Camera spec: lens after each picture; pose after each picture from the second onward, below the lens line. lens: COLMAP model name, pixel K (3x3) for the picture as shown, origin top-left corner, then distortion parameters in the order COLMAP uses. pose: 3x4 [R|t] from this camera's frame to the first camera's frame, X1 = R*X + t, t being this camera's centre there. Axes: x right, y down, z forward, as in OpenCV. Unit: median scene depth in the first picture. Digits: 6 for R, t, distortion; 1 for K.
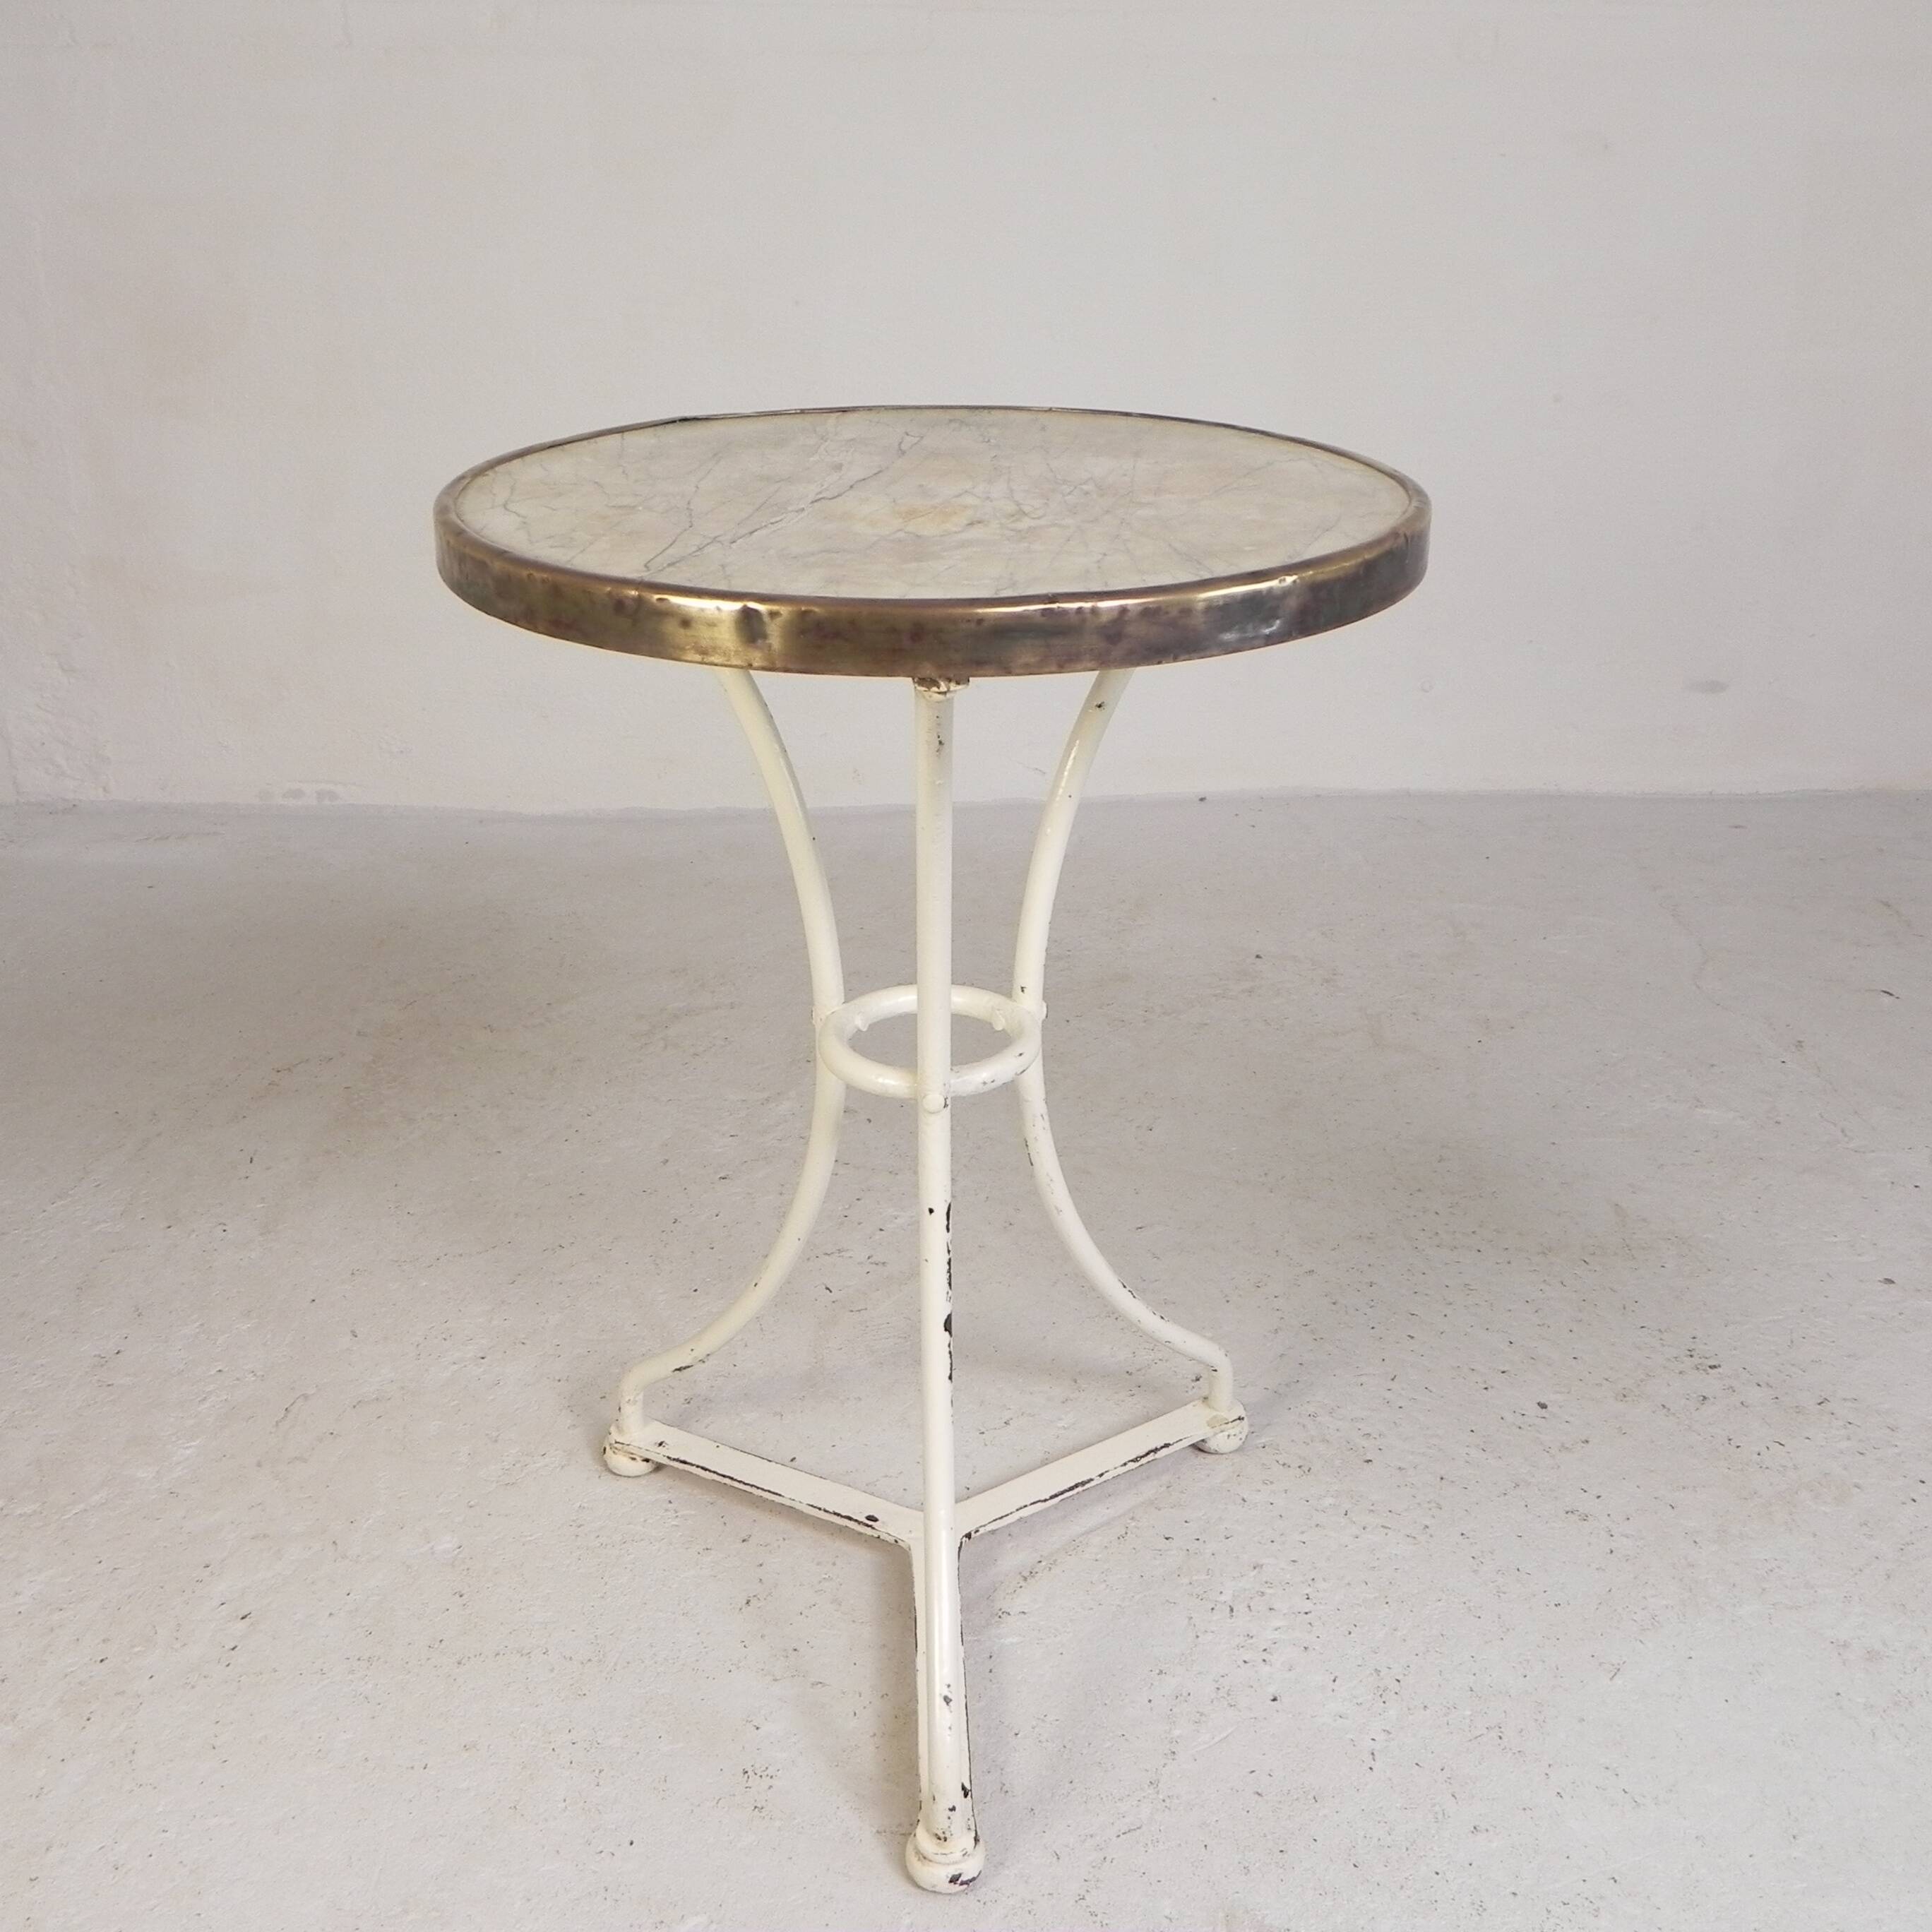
lens RADIAL K [[1942.7, 0, 977.7], [0, 1942.7, 951.3], [0, 0, 1]] dist [-0.015575, 0.000000]
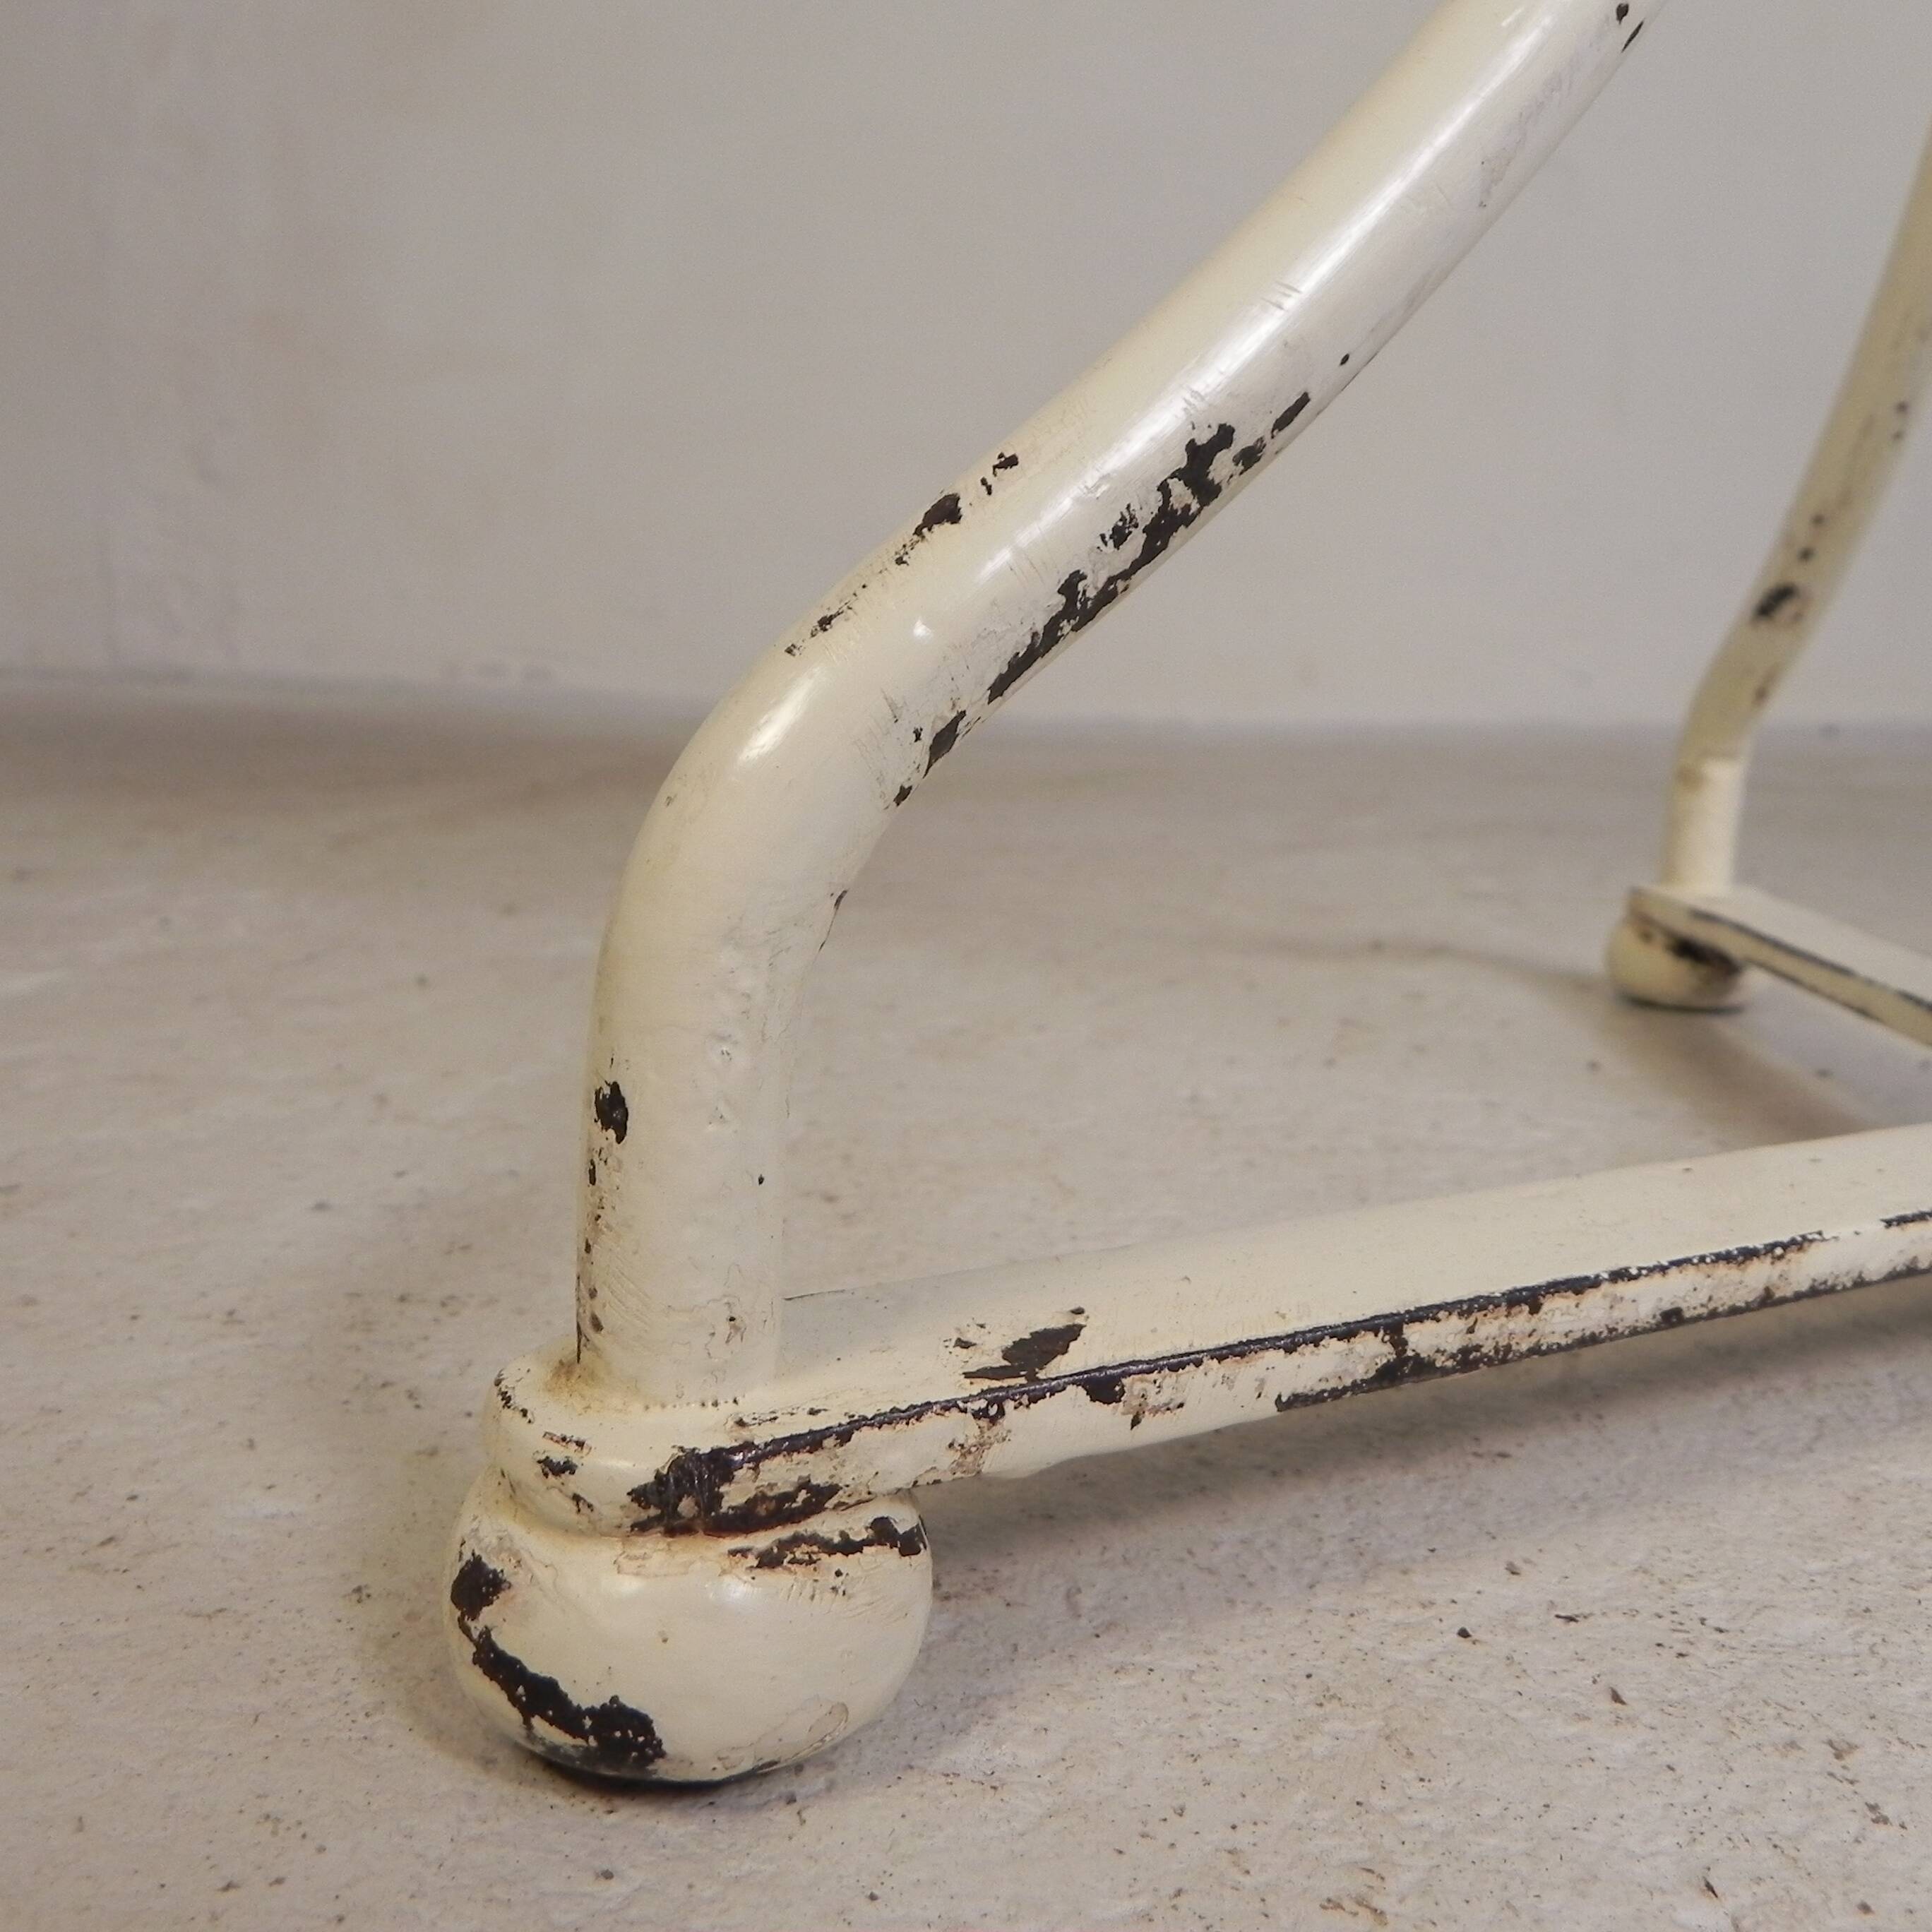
lens RADIAL K [[1942.7, 0, 971.6], [0, 1942.7, 955.2], [0, 0, 1]] dist [-0.015575, 0.000000]
pose [[0.994769, 0.034318, -0.096209, -0.188411], [-0.057413, 0.966867, -0.248742, 0.304698], [0.084485, 0.252965, 0.963780, 0.626974]]
